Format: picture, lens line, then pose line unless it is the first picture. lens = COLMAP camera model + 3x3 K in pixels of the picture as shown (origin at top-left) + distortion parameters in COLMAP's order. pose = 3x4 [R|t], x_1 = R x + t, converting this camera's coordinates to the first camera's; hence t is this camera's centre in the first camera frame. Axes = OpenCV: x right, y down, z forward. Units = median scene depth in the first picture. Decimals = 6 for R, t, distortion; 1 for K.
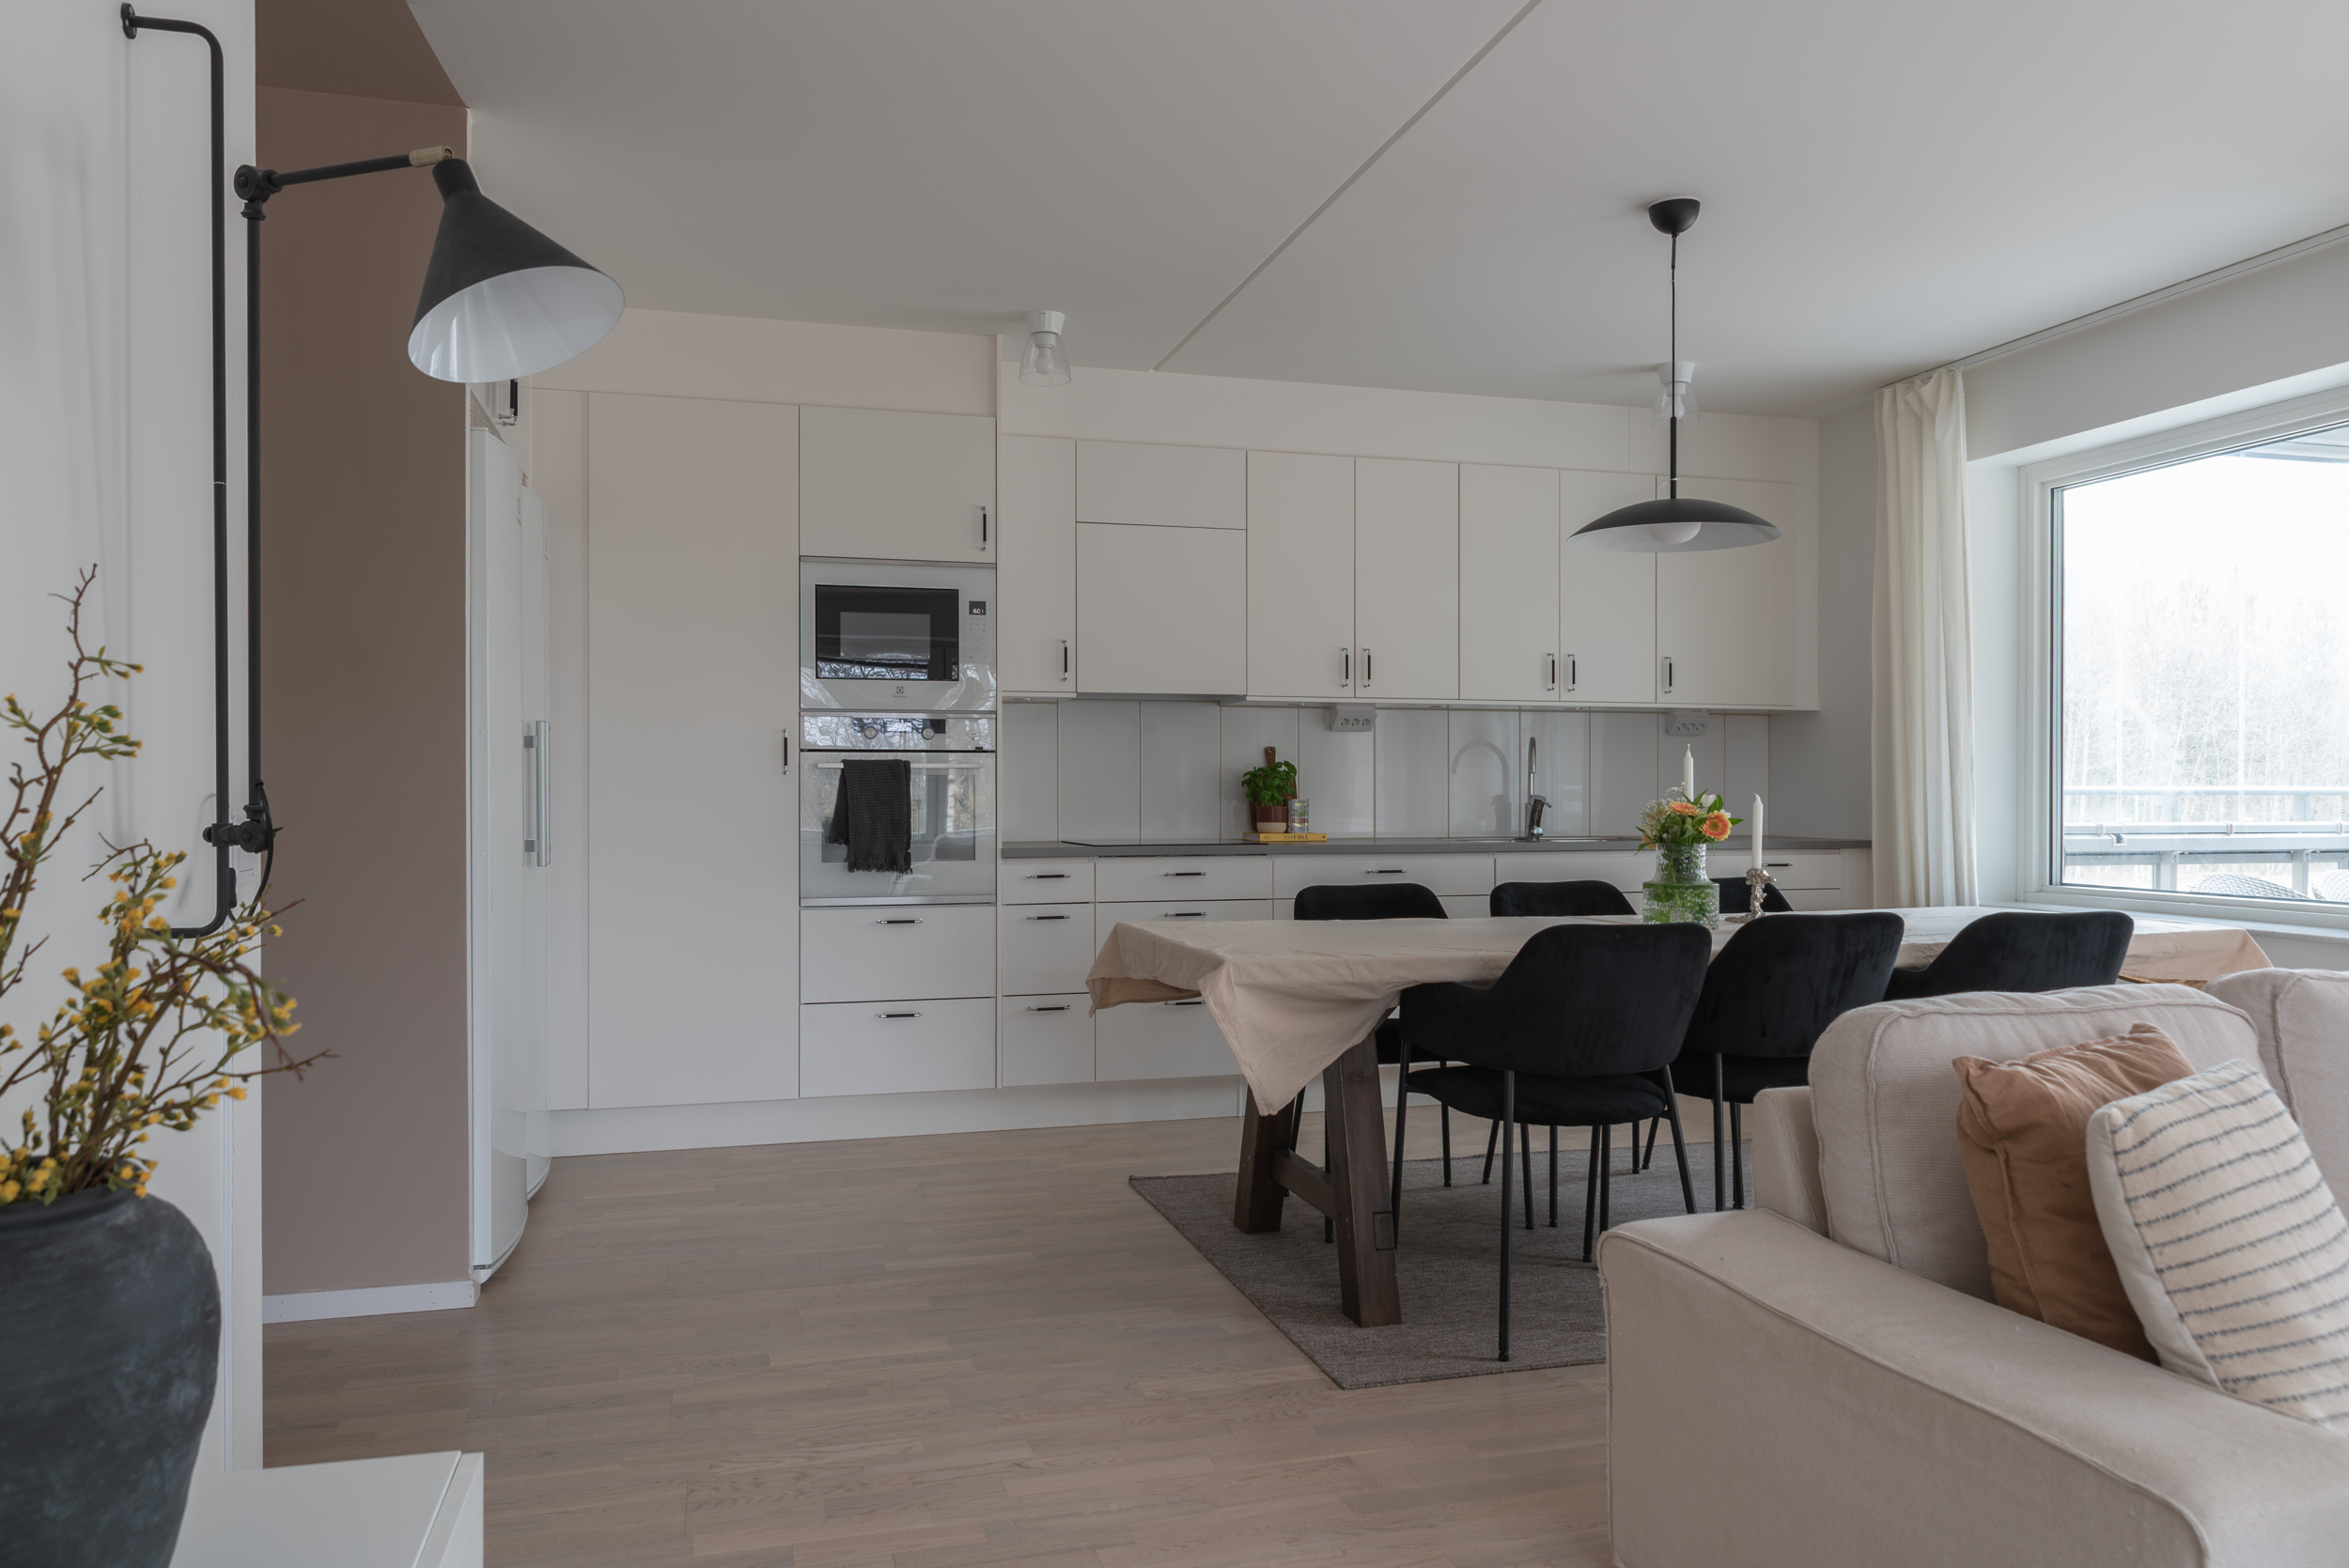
lens RADIAL K [[1587.4, 0, 1167.6], [0, 1587.4, 796.7], [0, 0, 1]] dist [0.003067, -0.000567]
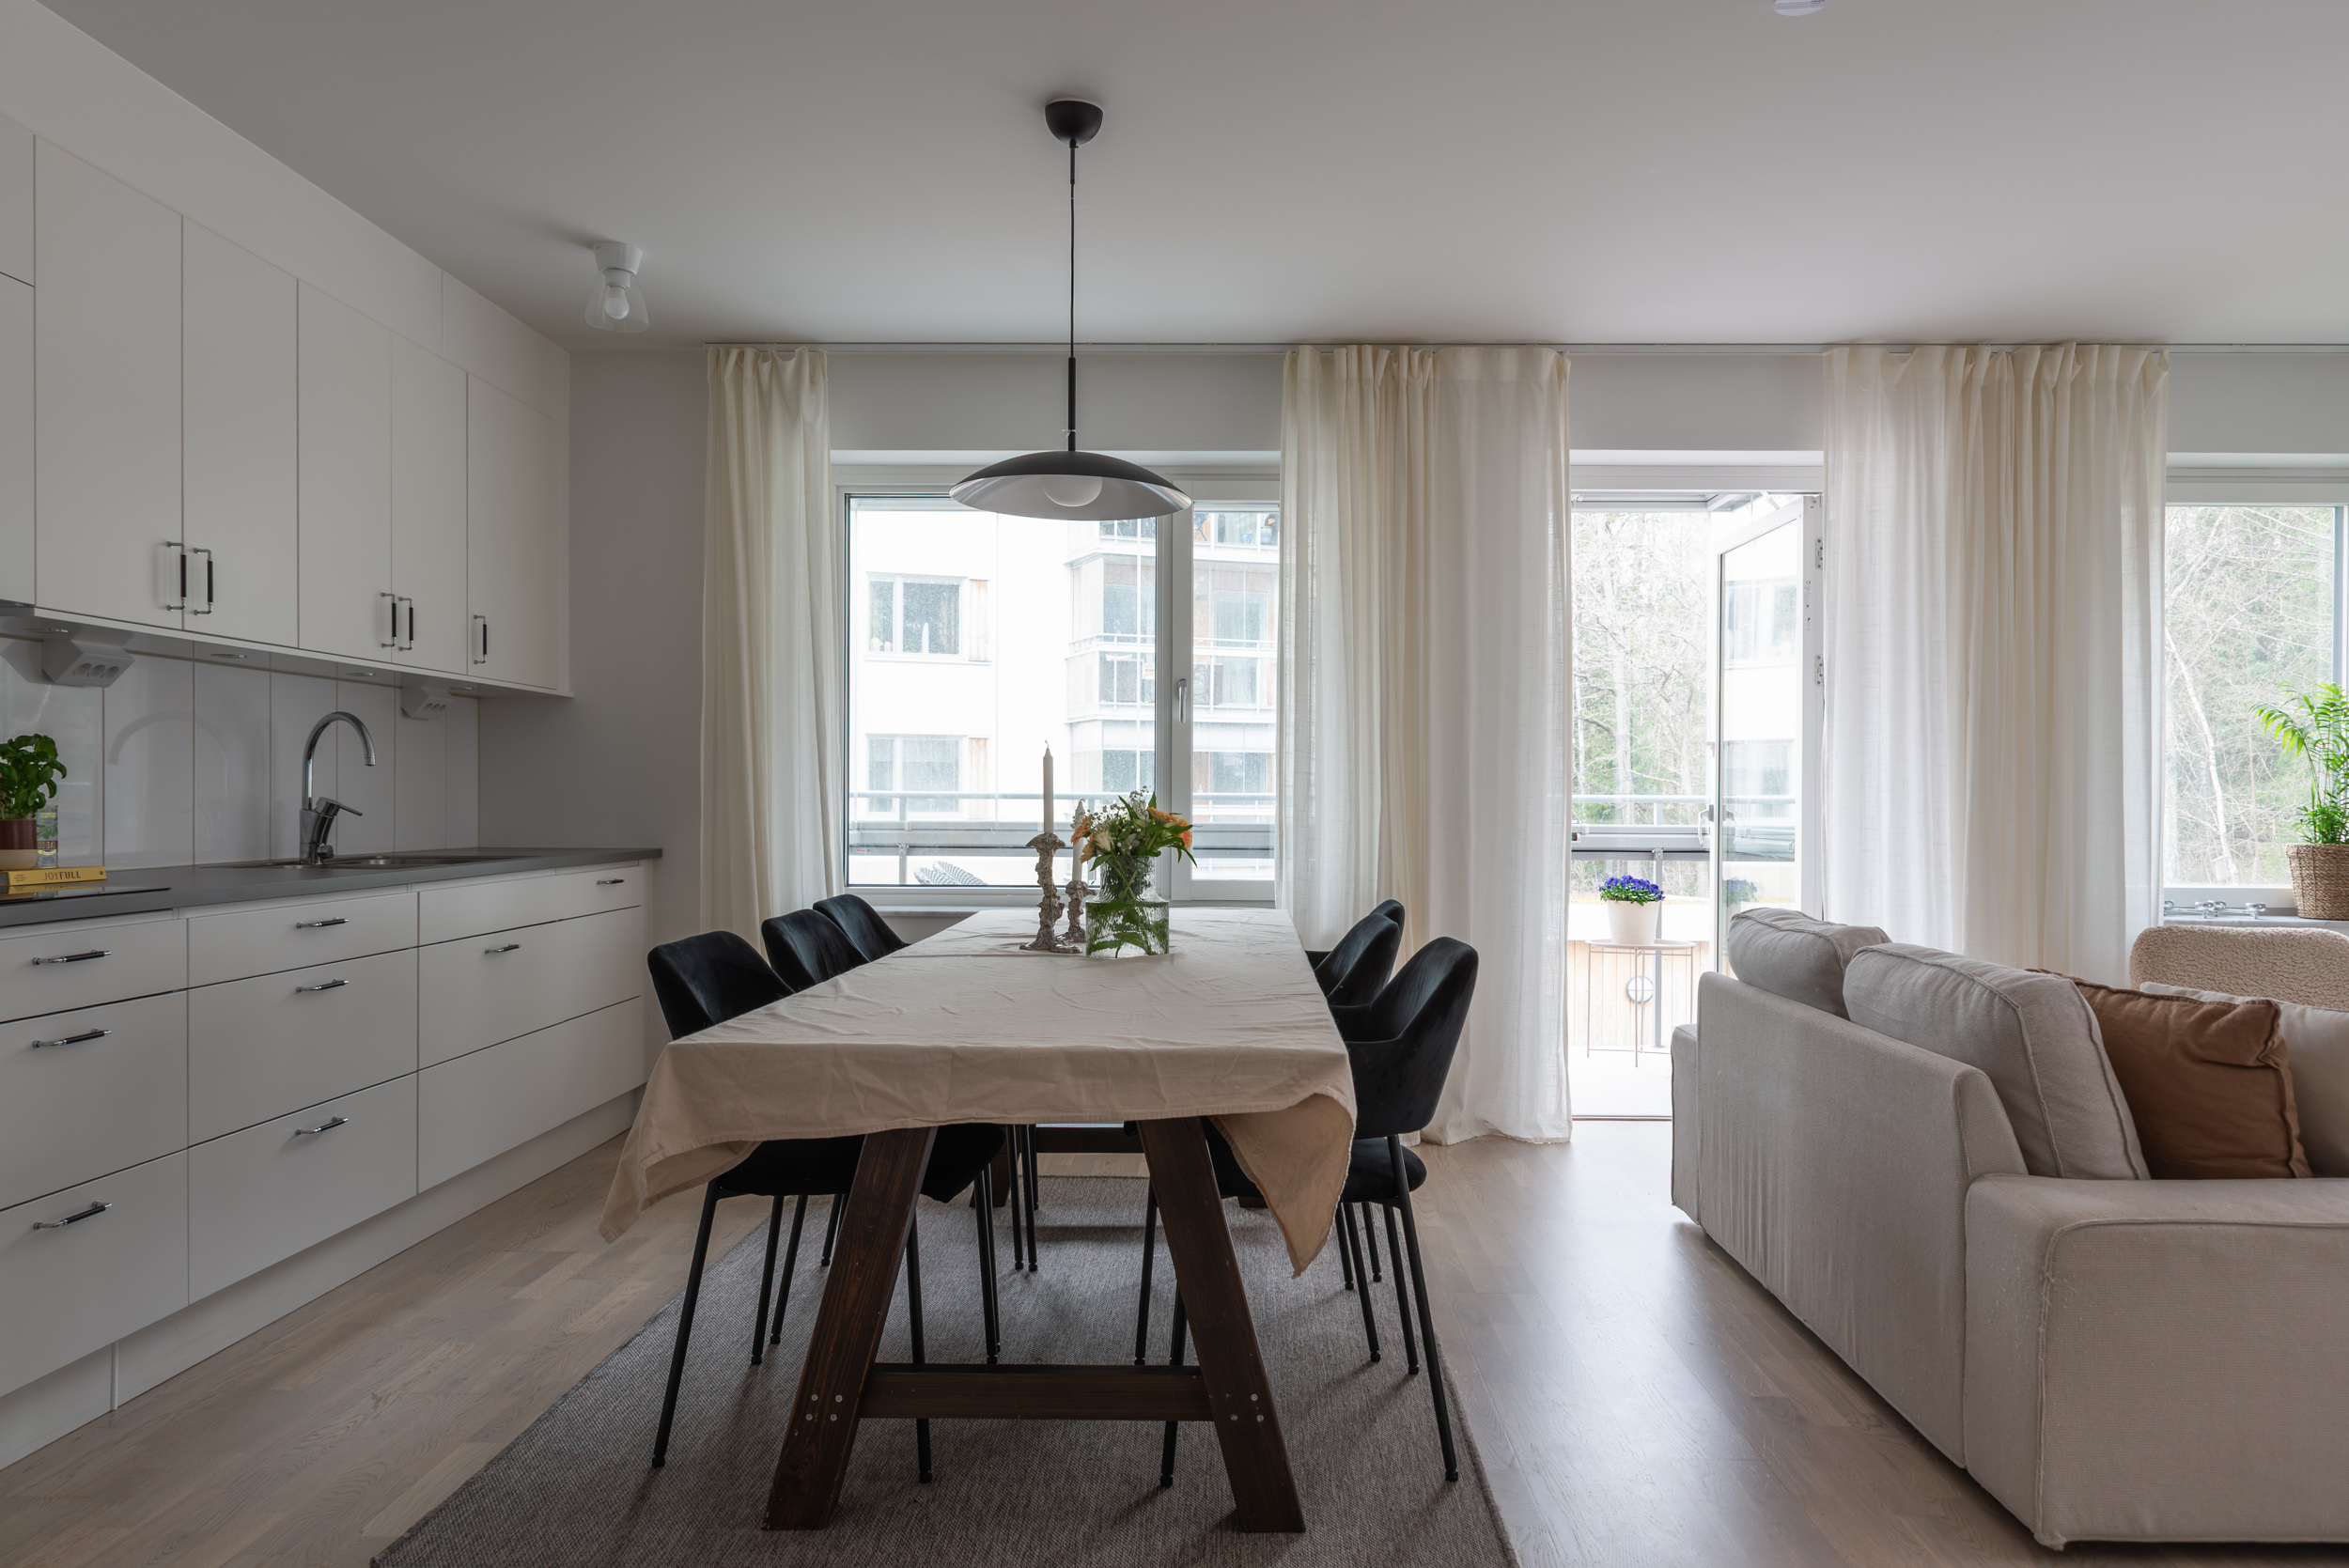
lens RADIAL K [[1592.0, 0, 1202.6], [0, 1592.0, 813.3], [0, 0, 1]] dist [-0.001805, 0.001165]
pose [[0.281577, -0.009693, 0.959490, -0.384443], [-0.001925, 0.999941, 0.010667, -0.002738], [-0.959537, -0.004851, 0.281542, 0.548092]]
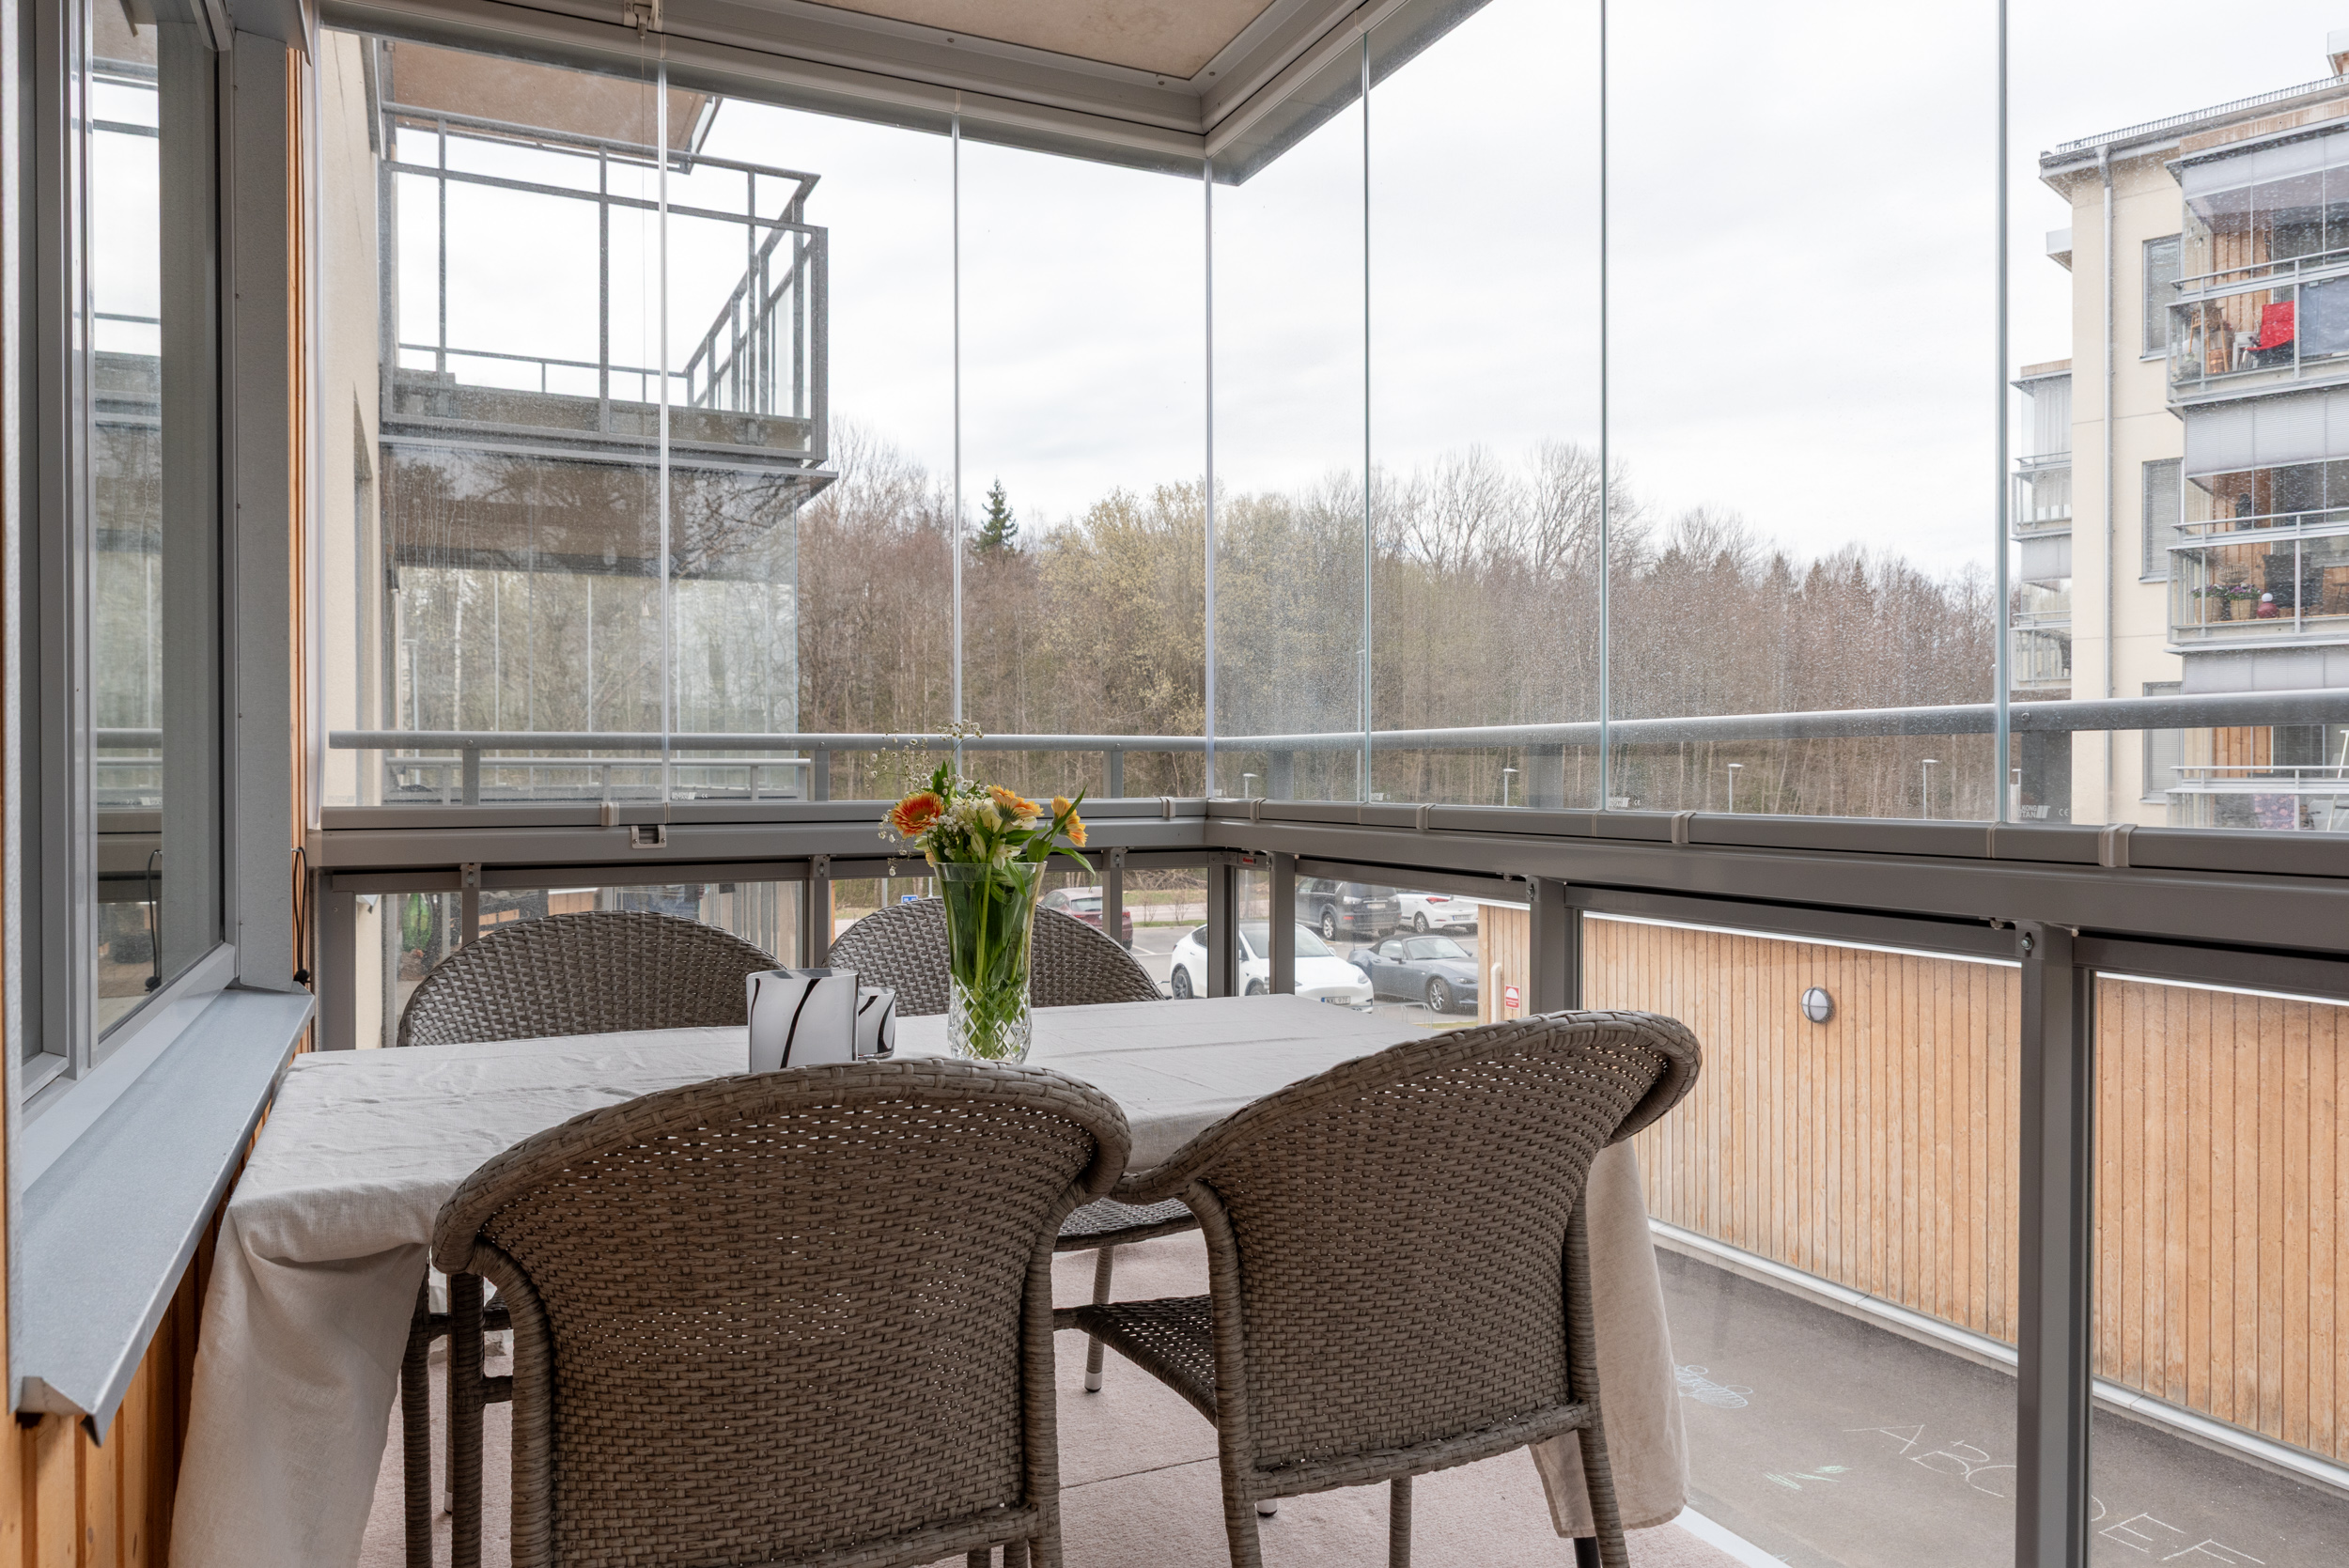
lens RADIAL K [[1560.7, 0, 1184.3], [0, 1560.7, 783.2], [0, 0, 1]] dist [0.003787, -0.000035]
pose [[0.985494, -0.003570, 0.169670, 0.827951], [0.003036, 0.999990, 0.003410, 0.011363], [-0.169681, -0.002845, 0.985495, 0.583086]]
